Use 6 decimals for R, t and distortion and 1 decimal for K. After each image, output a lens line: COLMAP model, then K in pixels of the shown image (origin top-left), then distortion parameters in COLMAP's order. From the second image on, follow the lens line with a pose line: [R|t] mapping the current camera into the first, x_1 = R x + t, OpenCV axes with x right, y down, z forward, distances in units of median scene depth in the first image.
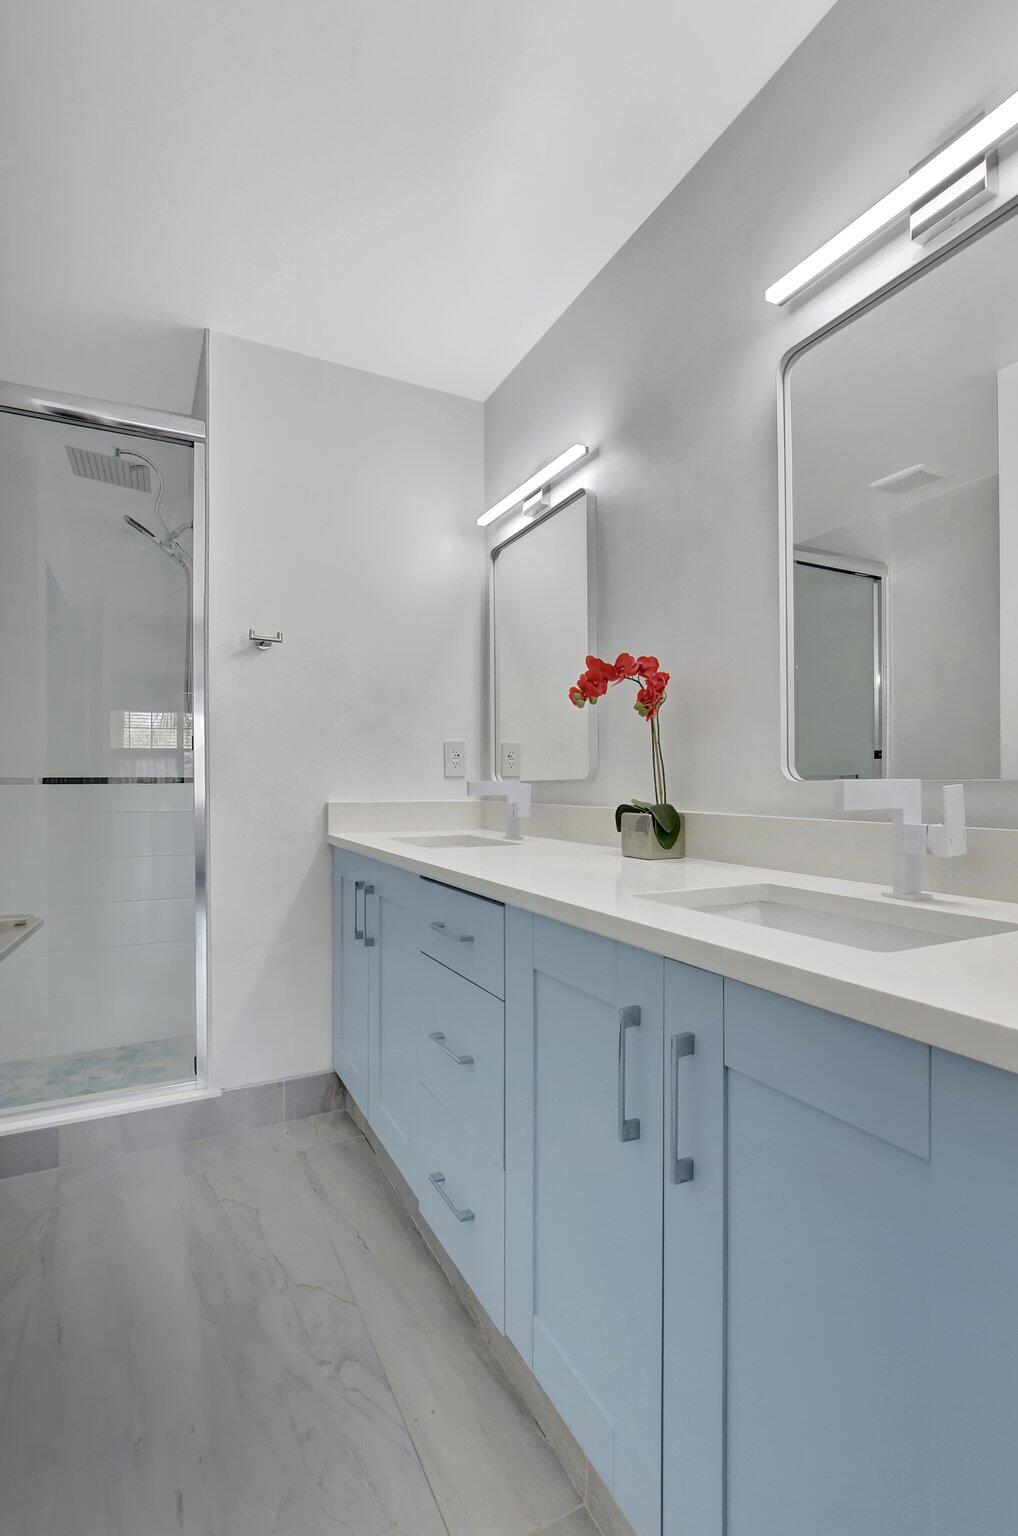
lens RADIAL K [[696.8, 0, 509.0], [0, 696.8, 768.0], [0, 0, 1]] dist [-0.013245, -0.000092]
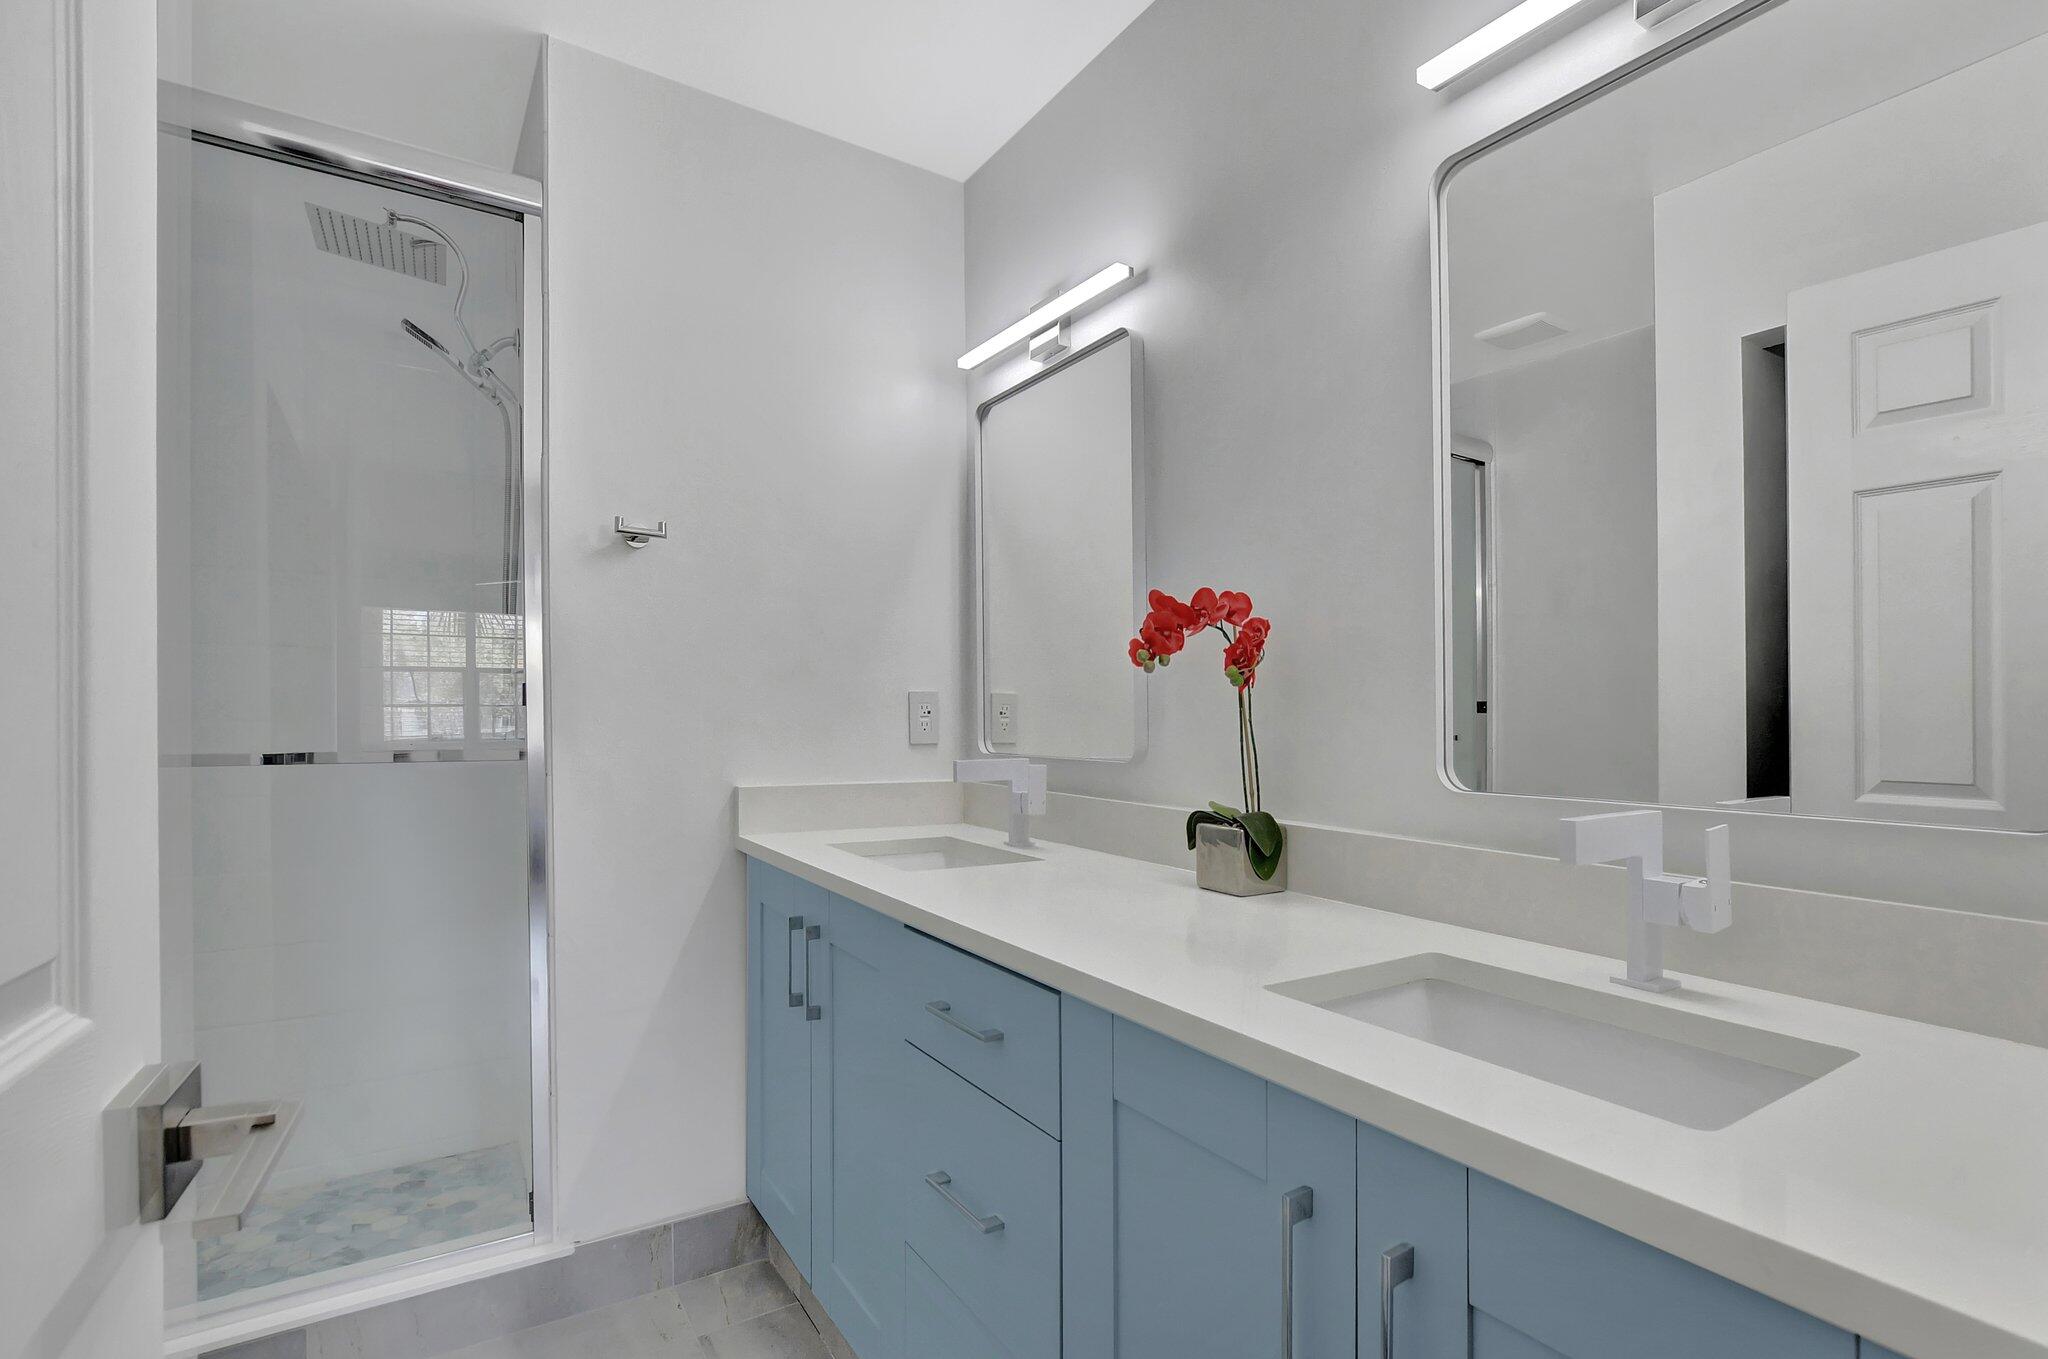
lens RADIAL K [[950.4, 0, 1028.2], [0, 950.4, 691.3], [0, 0, 1]] dist [-0.012991, 0.000007]
pose [[0.993011, 0.021451, 0.116054, -0.101787], [-0.024113, 0.999476, 0.021577, -0.072929], [-0.115531, -0.024224, 0.993008, 0.087389]]
